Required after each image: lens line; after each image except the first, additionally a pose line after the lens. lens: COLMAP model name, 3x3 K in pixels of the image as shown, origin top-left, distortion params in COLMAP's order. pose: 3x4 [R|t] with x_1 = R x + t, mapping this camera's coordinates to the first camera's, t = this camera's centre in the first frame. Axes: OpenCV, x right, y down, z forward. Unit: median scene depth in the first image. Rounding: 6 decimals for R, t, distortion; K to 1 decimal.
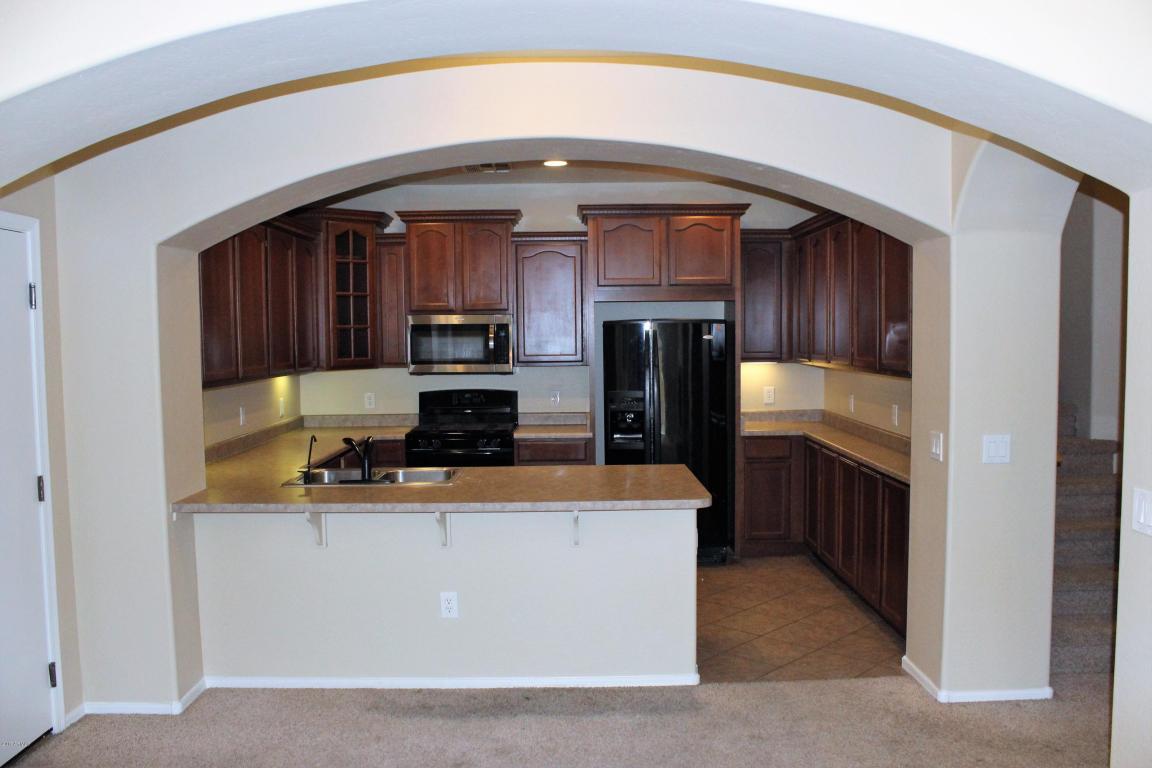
lens RADIAL K [[965.8, 0, 575.6], [0, 965.8, 382.6], [0, 0, 1]] dist [-0.120627, 0.069626]
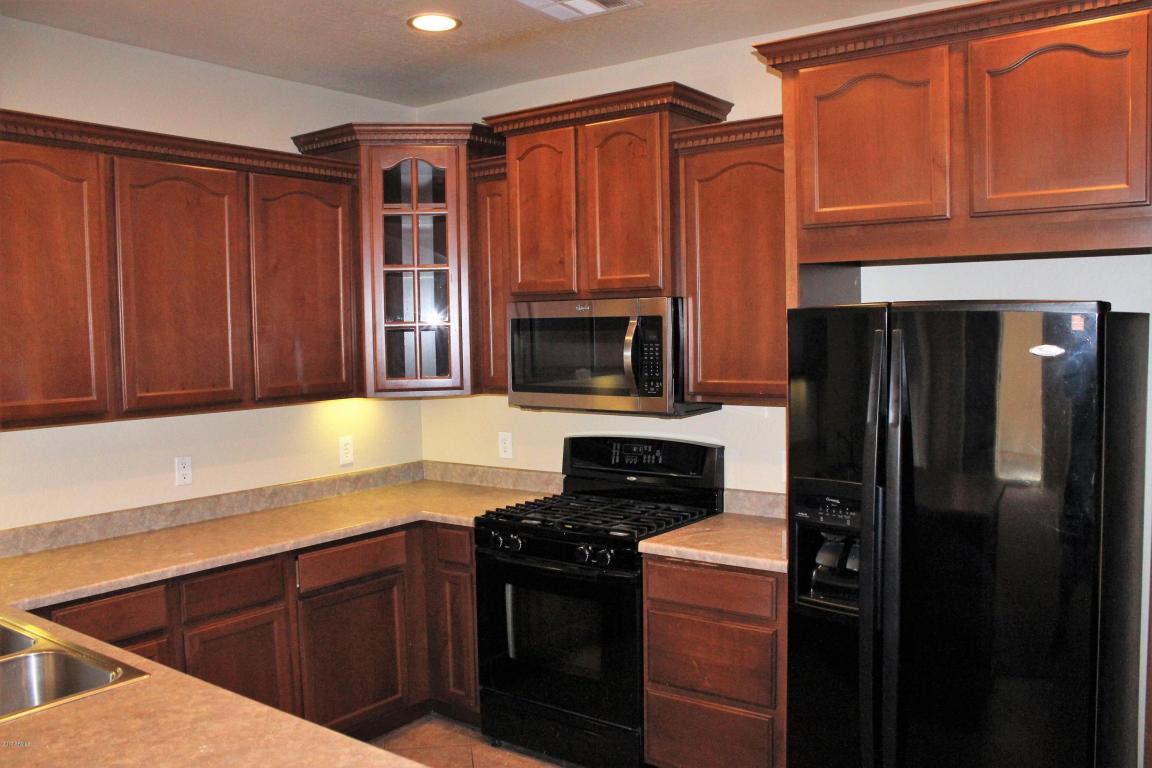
lens RADIAL K [[965.8, 0, 575.9], [0, 965.8, 387.1], [0, 0, 1]] dist [-0.120627, 0.069626]
pose [[0.803952, 0.032805, -0.593788, 0.190857], [-0.021812, 0.999432, 0.025683, -0.036344], [0.594294, -0.007696, 0.804211, 0.575032]]
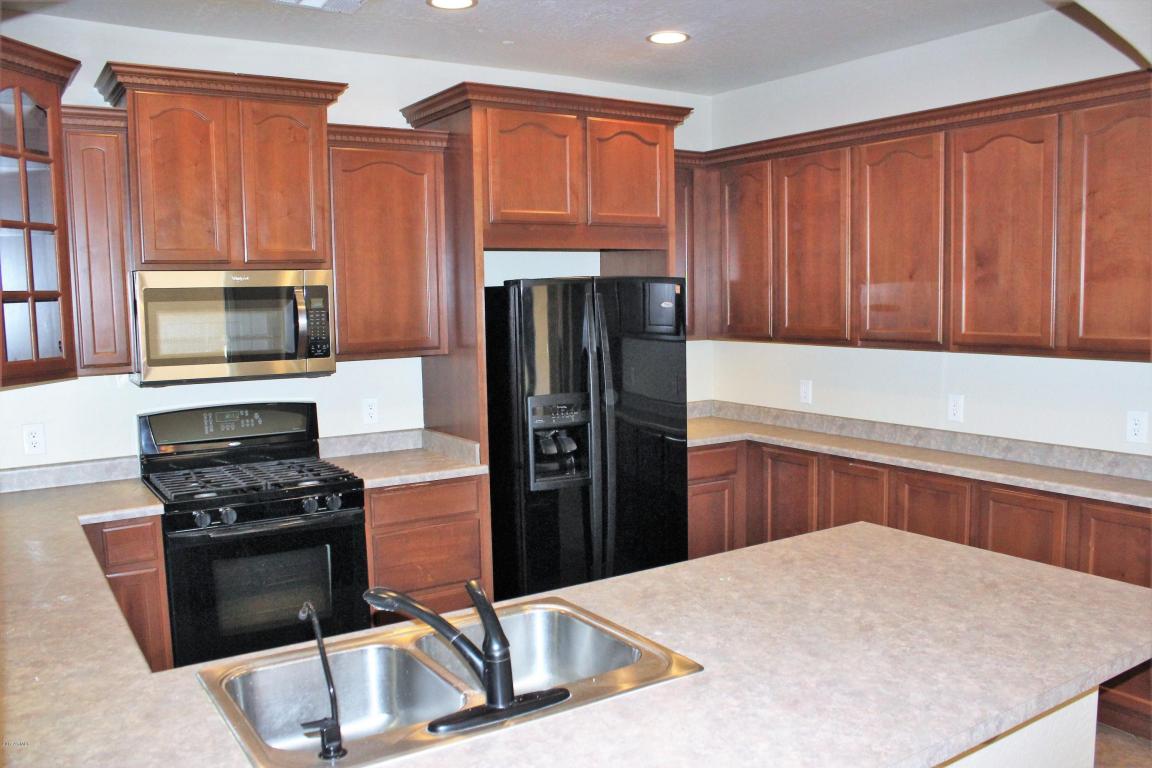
lens RADIAL K [[965.8, 0, 581.8], [0, 965.8, 388.8], [0, 0, 1]] dist [-0.120627, 0.069626]
pose [[0.837999, -0.058535, 0.542523, -0.252379], [0.037002, 0.998037, 0.050529, -0.023937], [-0.544415, -0.022269, 0.838520, 0.449830]]
